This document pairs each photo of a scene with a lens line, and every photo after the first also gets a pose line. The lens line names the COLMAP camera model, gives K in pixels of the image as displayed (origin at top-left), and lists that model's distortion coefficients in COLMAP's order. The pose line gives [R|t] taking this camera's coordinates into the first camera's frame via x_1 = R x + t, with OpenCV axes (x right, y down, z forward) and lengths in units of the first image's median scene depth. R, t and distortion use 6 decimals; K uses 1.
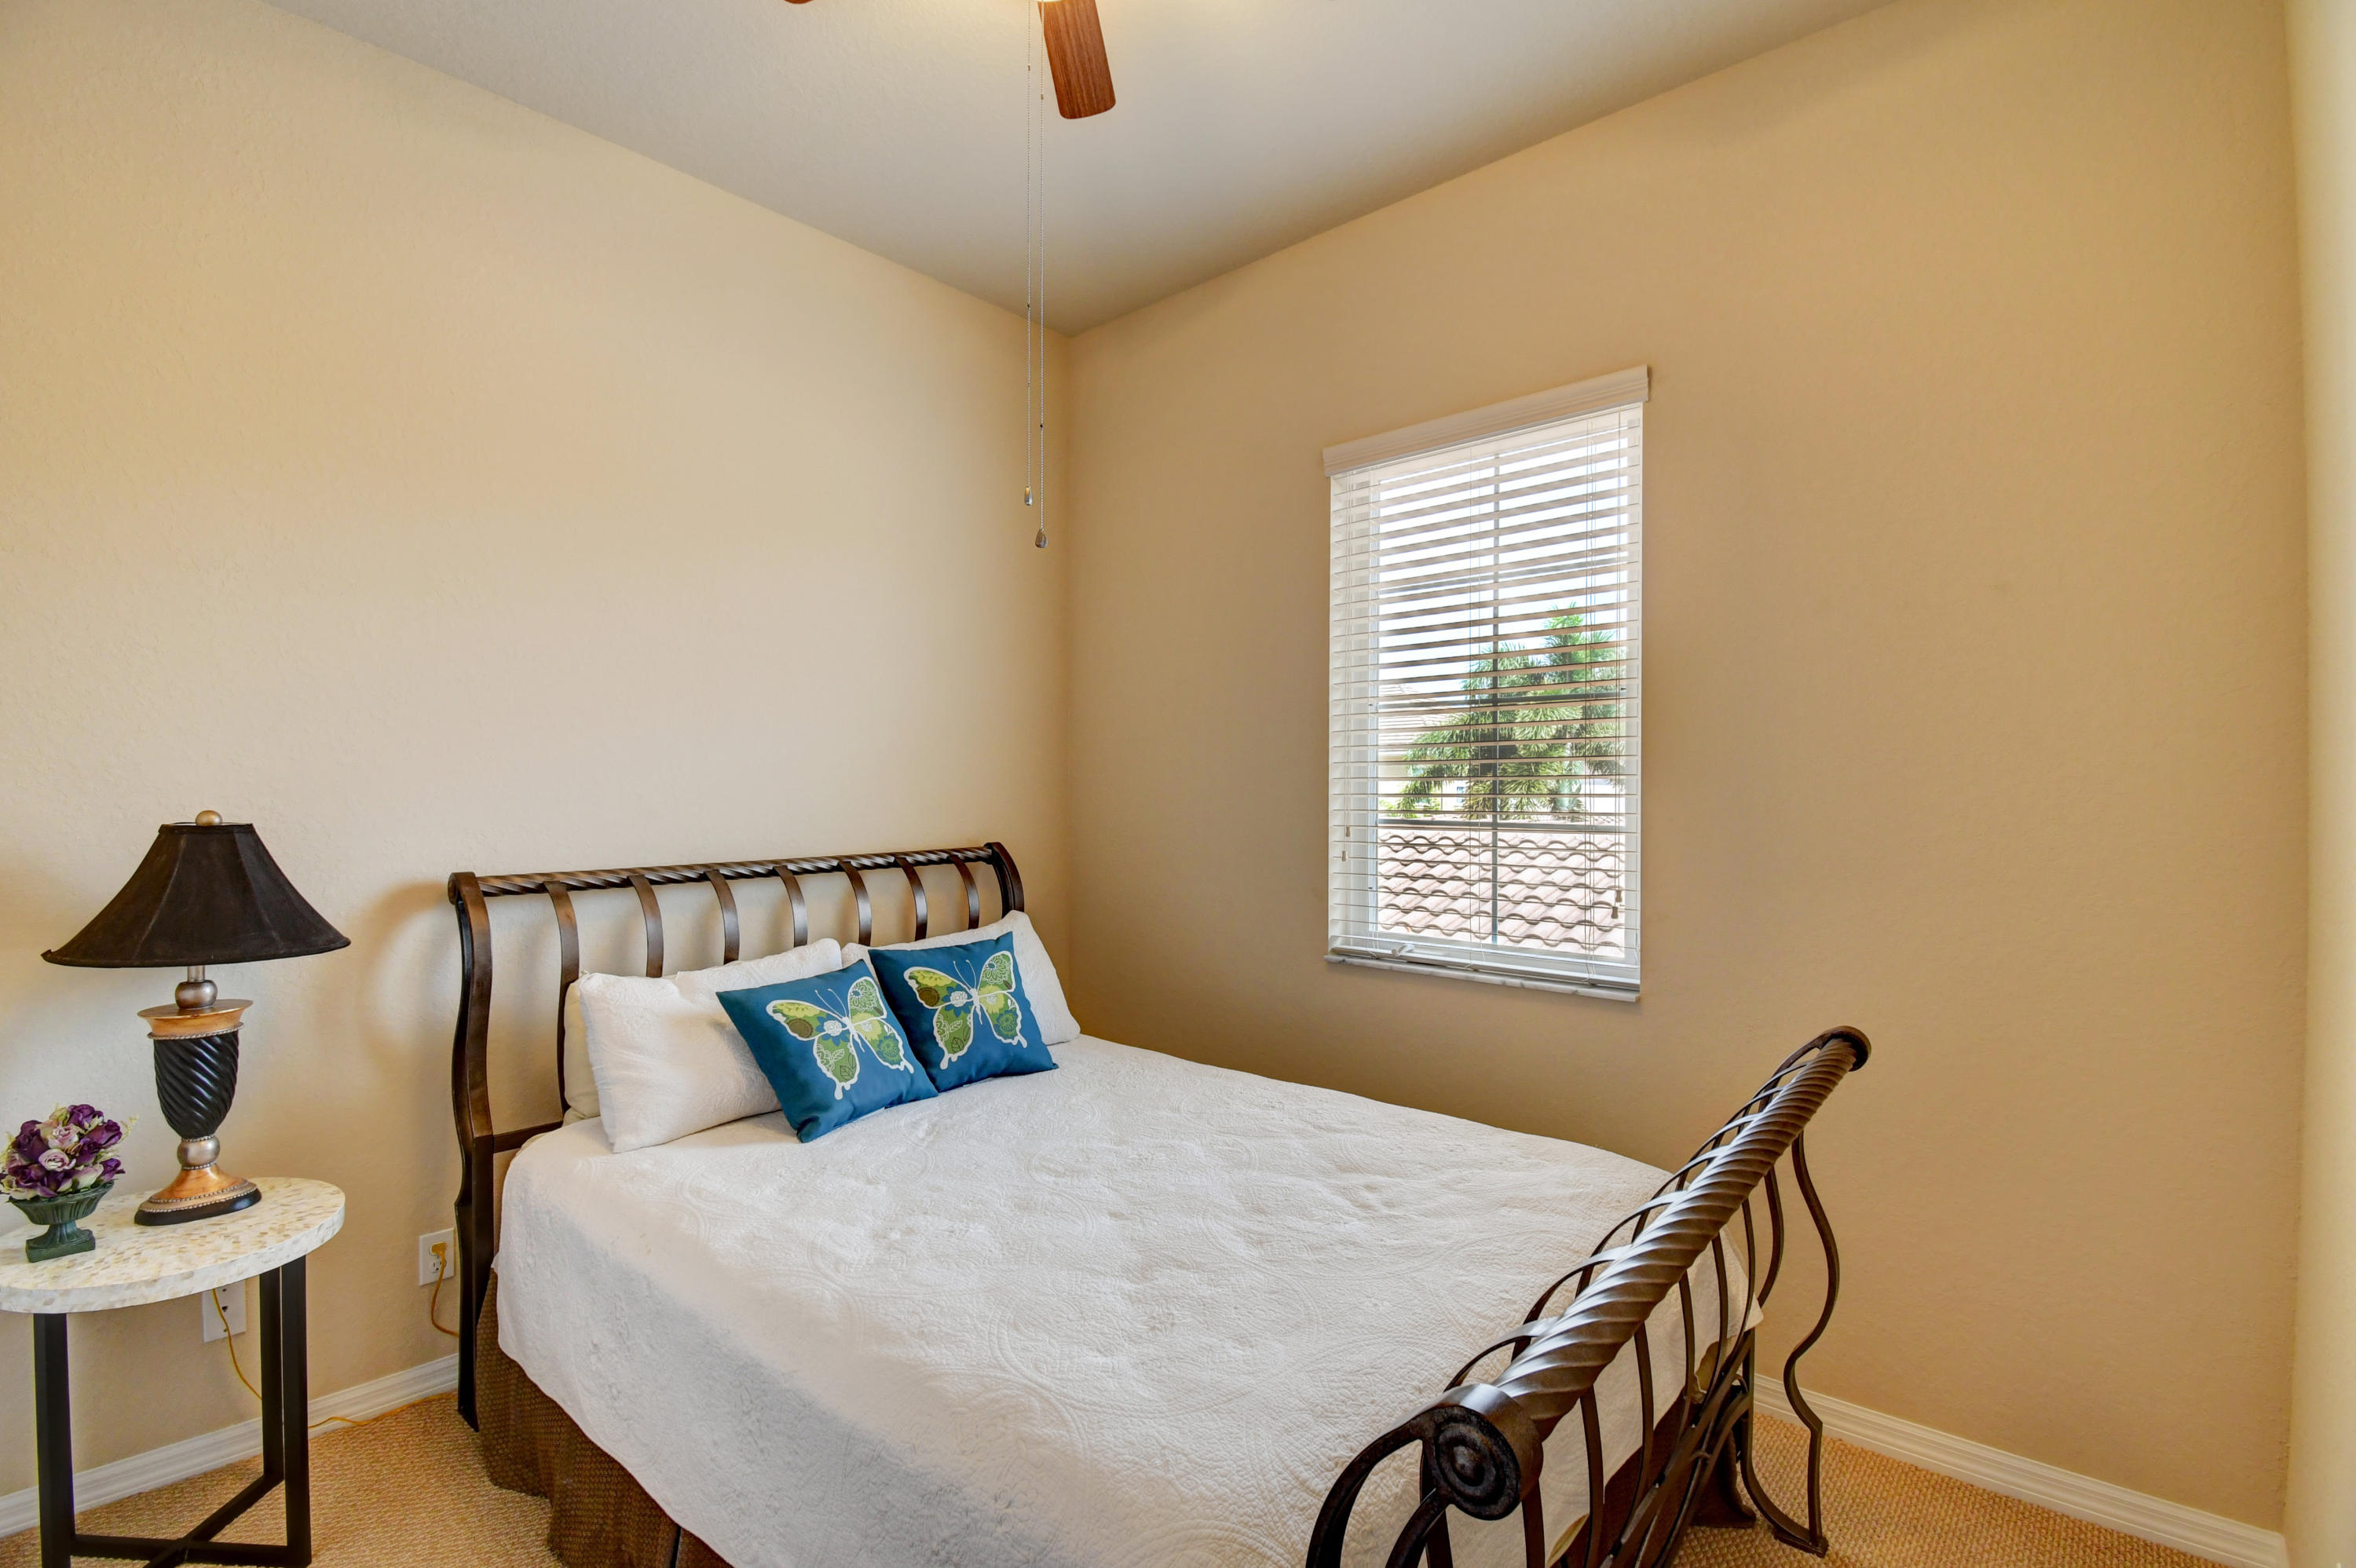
lens RADIAL K [[1045.5, 0, 1174.1], [0, 1045.5, 787.9], [0, 0, 1]] dist [0.020138, -0.026189]
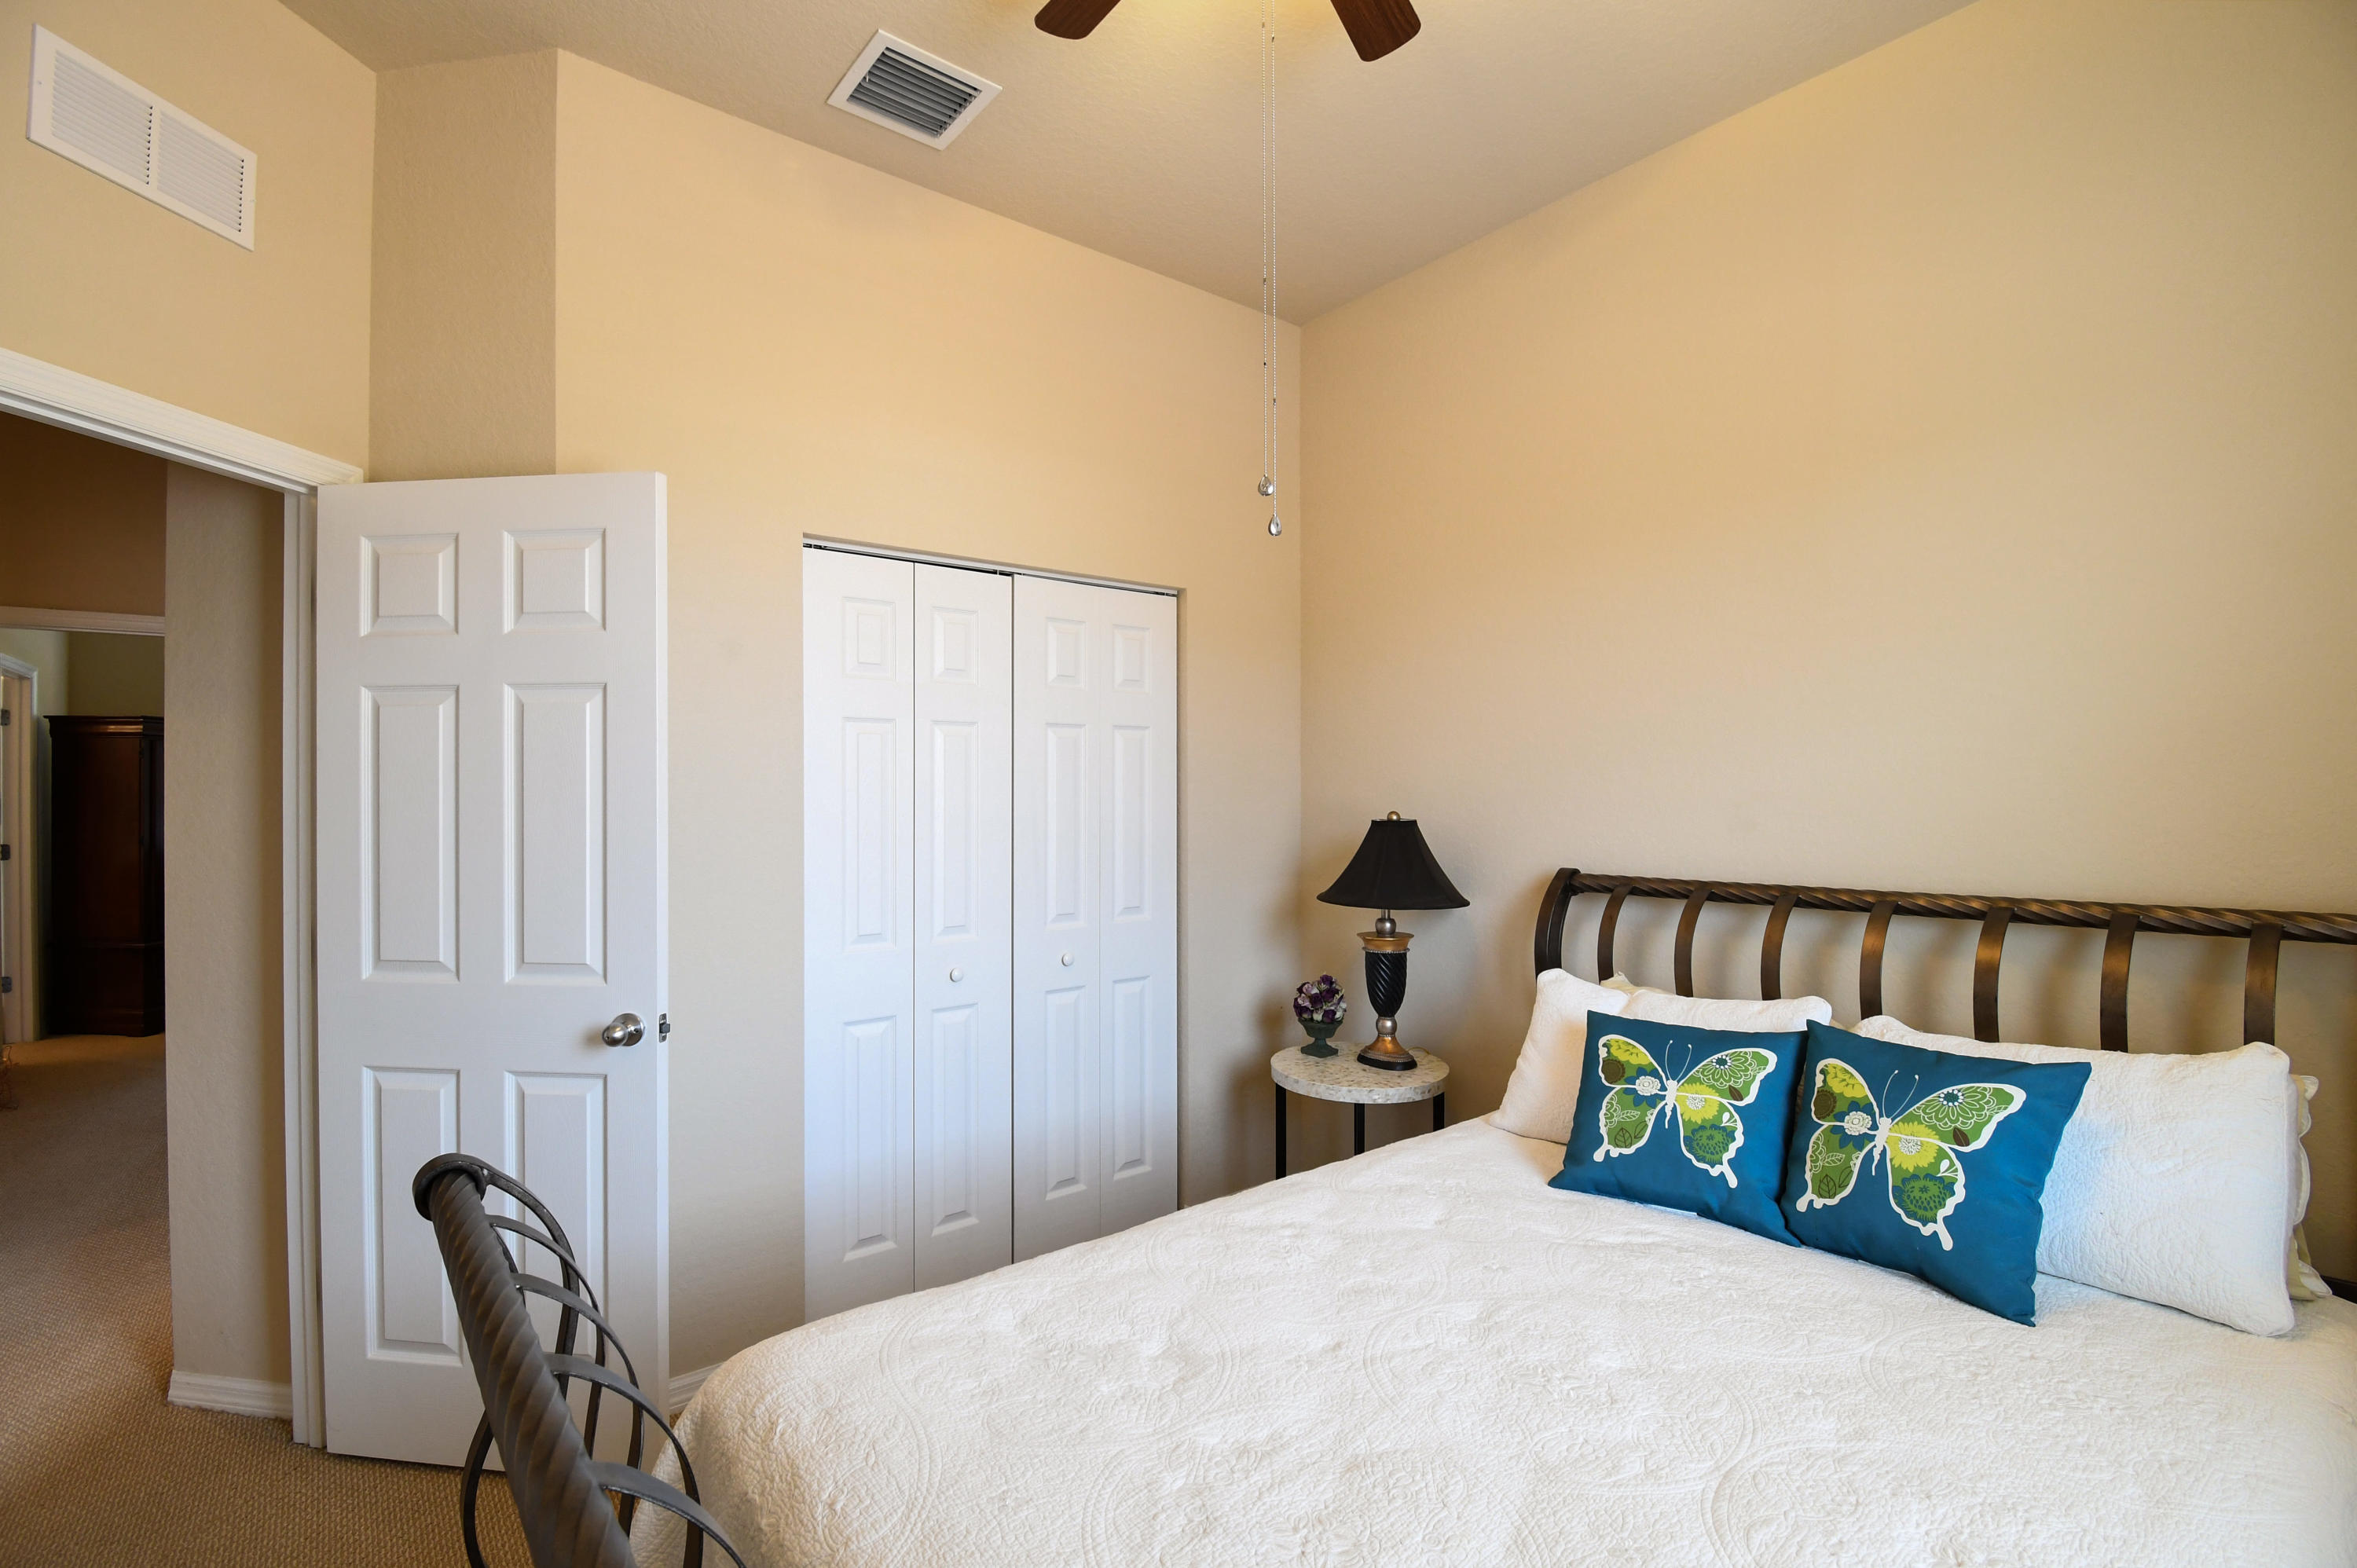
lens RADIAL K [[1046.0, 0, 1174.6], [0, 1046.0, 787.9], [0, 0, 1]] dist [0.020138, -0.026189]
pose [[-0.172577, -0.004457, -0.984986, 0.665922], [0.007329, 0.999956, -0.005808, -0.006752], [0.984969, -0.008221, -0.172537, 0.917676]]
